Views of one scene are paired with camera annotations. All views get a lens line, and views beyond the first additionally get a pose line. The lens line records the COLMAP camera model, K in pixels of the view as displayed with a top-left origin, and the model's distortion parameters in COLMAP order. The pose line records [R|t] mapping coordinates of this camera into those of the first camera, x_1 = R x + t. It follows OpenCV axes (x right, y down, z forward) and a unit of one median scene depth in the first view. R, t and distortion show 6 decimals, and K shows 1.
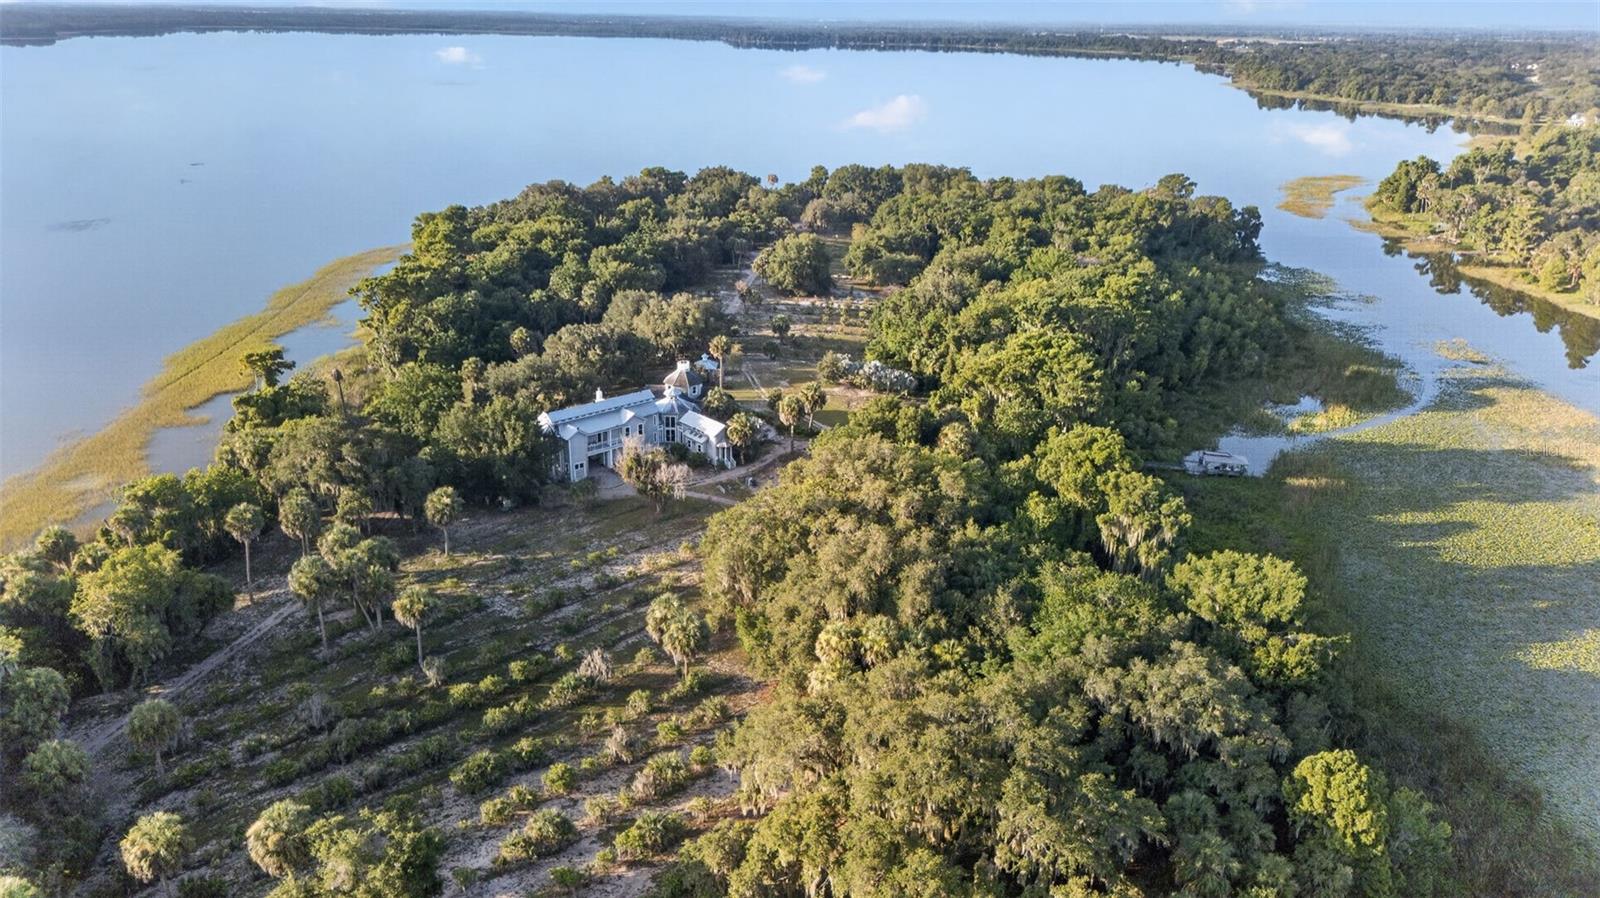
lens RADIAL K [[1056.2, 0, 800.0], [0, 1056.2, 449.0], [0, 0, 1]] dist [0.054237, -0.055880]
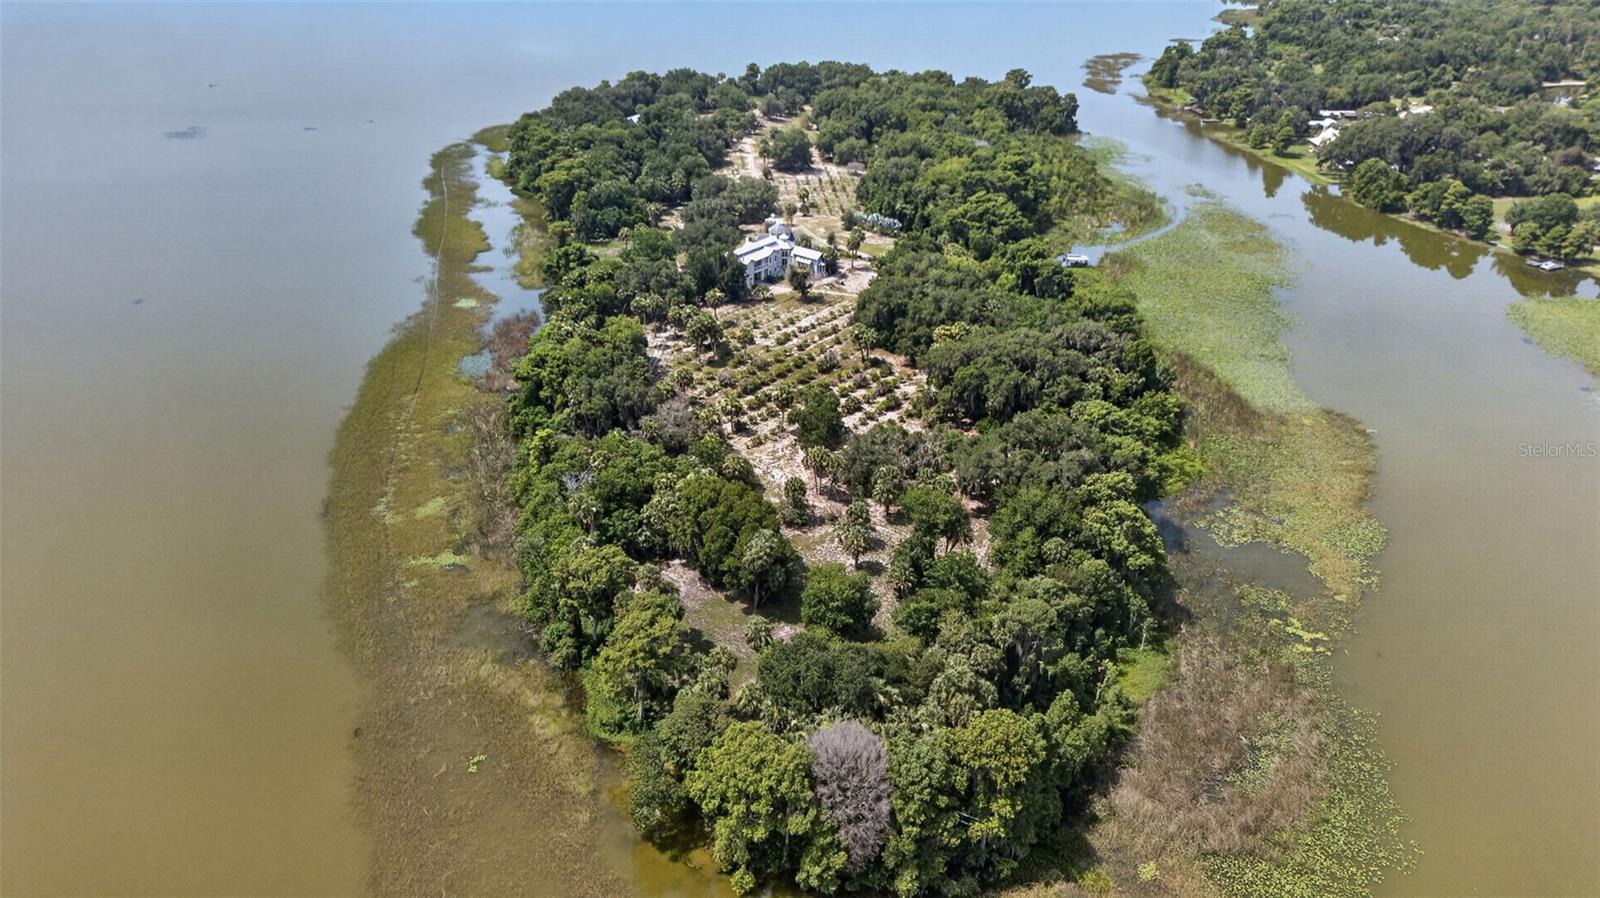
lens RADIAL K [[1056.2, 0, 800.0], [0, 1056.2, 449.0], [0, 0, 1]] dist [0.054237, -0.055880]
pose [[0.982316, -0.085366, 0.166634, -0.197002], [0.062980, 0.988803, 0.135288, 0.027868], [-0.176318, -0.122401, 0.976693, -0.363469]]
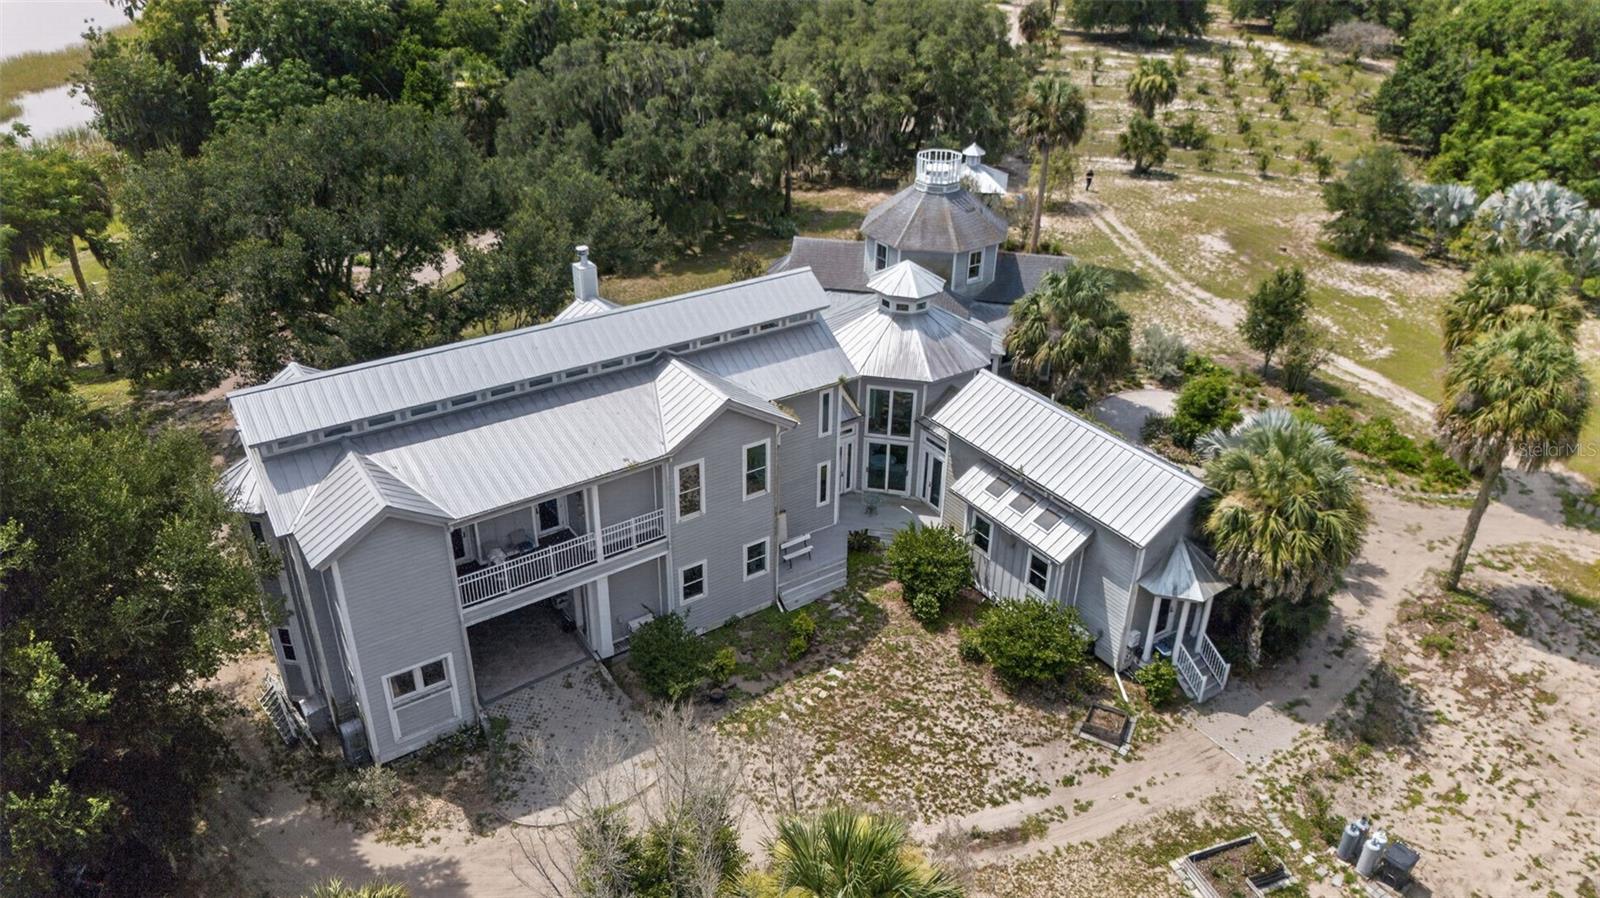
lens RADIAL K [[1056.2, 0, 800.0], [0, 1056.2, 449.0], [0, 0, 1]] dist [0.054237, -0.055880]
pose [[0.988949, 0.063731, -0.133860, -0.052033], [-0.044203, 0.988577, 0.144089, -0.023298], [0.141514, -0.136580, 0.980469, 0.361922]]
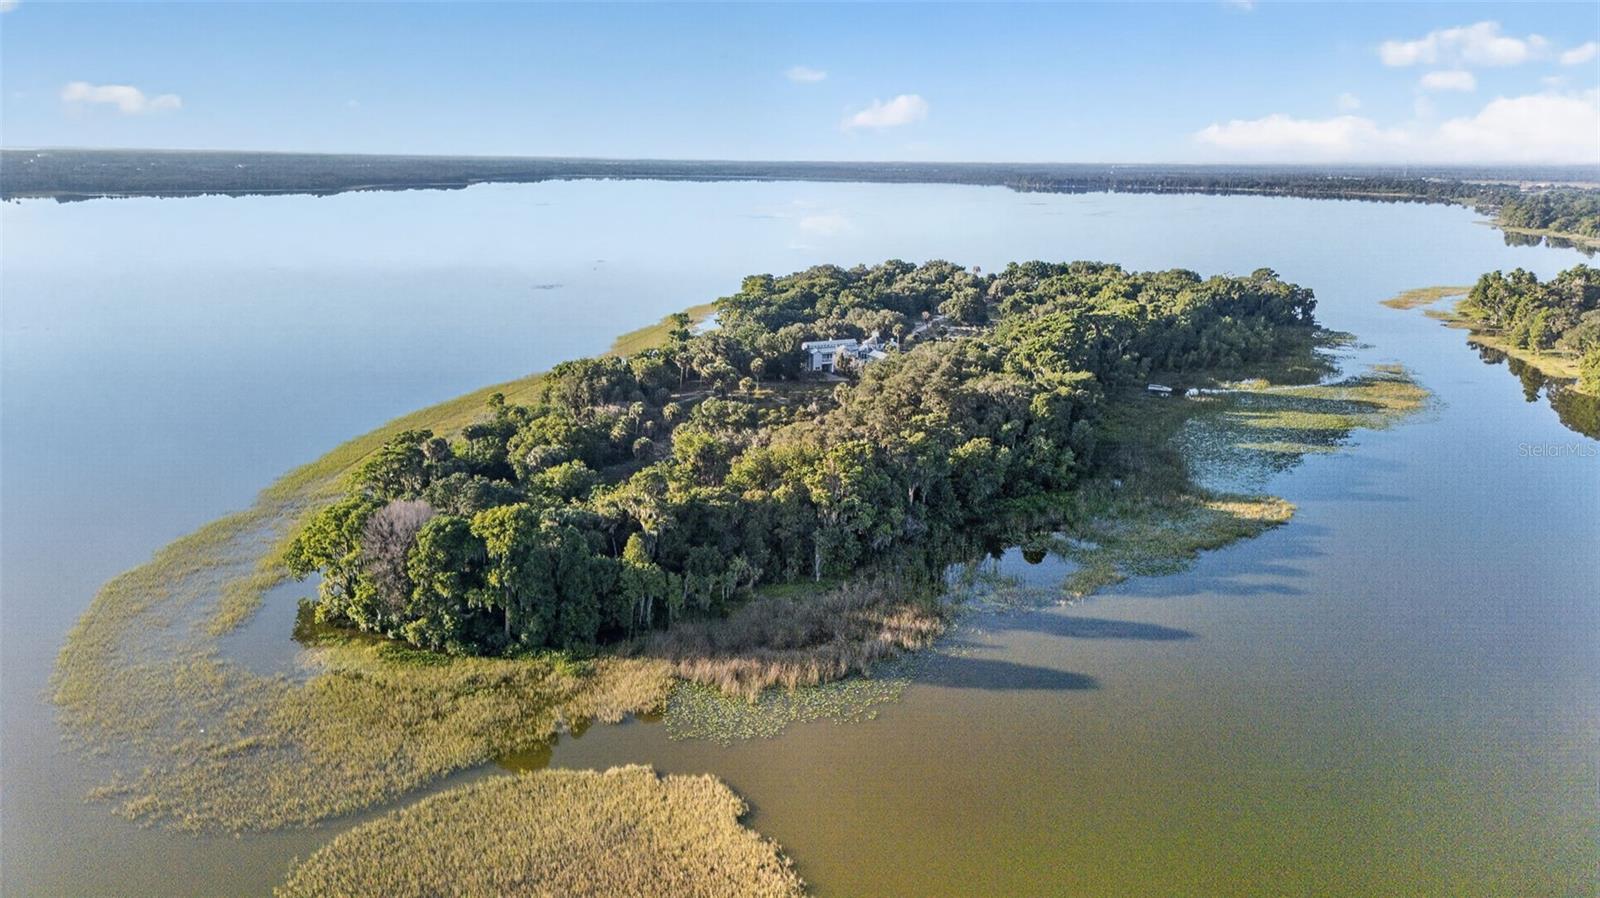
lens RADIAL K [[1056.2, 0, 800.0], [0, 1056.2, 449.0], [0, 0, 1]] dist [0.054237, -0.055880]
pose [[0.965640, 0.063749, -0.251945, 0.128234], [-0.094470, 0.989233, -0.111776, 0.179960], [0.242107, 0.131736, 0.961265, -0.433034]]
